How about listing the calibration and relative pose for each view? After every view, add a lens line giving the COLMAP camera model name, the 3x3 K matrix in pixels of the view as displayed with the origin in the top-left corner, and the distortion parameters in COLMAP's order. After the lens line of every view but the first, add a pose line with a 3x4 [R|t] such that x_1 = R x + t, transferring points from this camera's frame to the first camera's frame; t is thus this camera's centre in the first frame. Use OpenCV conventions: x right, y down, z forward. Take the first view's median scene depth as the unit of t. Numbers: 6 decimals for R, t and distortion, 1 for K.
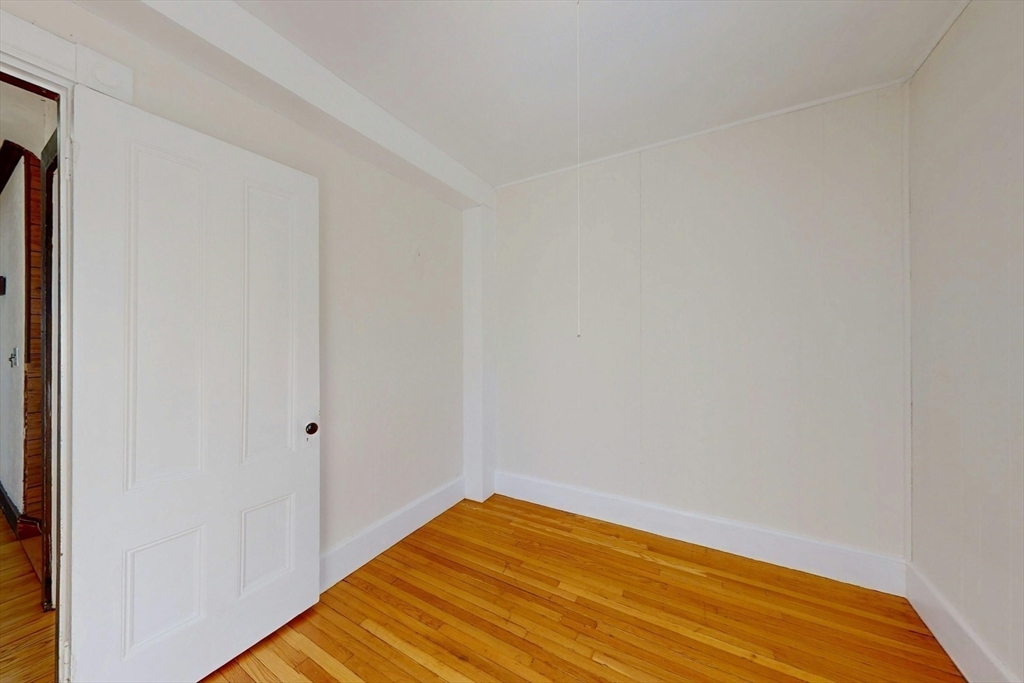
lens RADIAL K [[343.6, 0, 513.5], [0, 343.6, 337.5], [0, 0, 1]] dist [-0.007326, -0.000128]
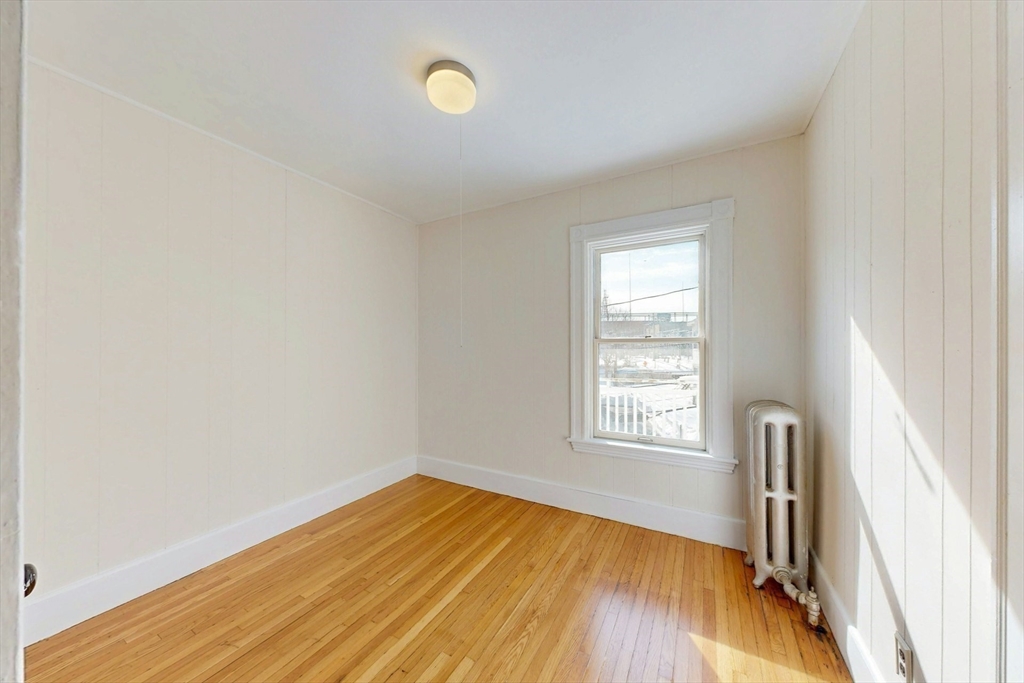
lens RADIAL K [[329.6, 0, 522.4], [0, 329.6, 345.2], [0, 0, 1]] dist [-0.009121, -0.000175]
pose [[-0.021175, 0.006022, 0.999758, -0.813132], [-0.004532, 0.999971, -0.006119, -0.001710], [-0.999766, -0.004661, -0.021147, 0.382347]]
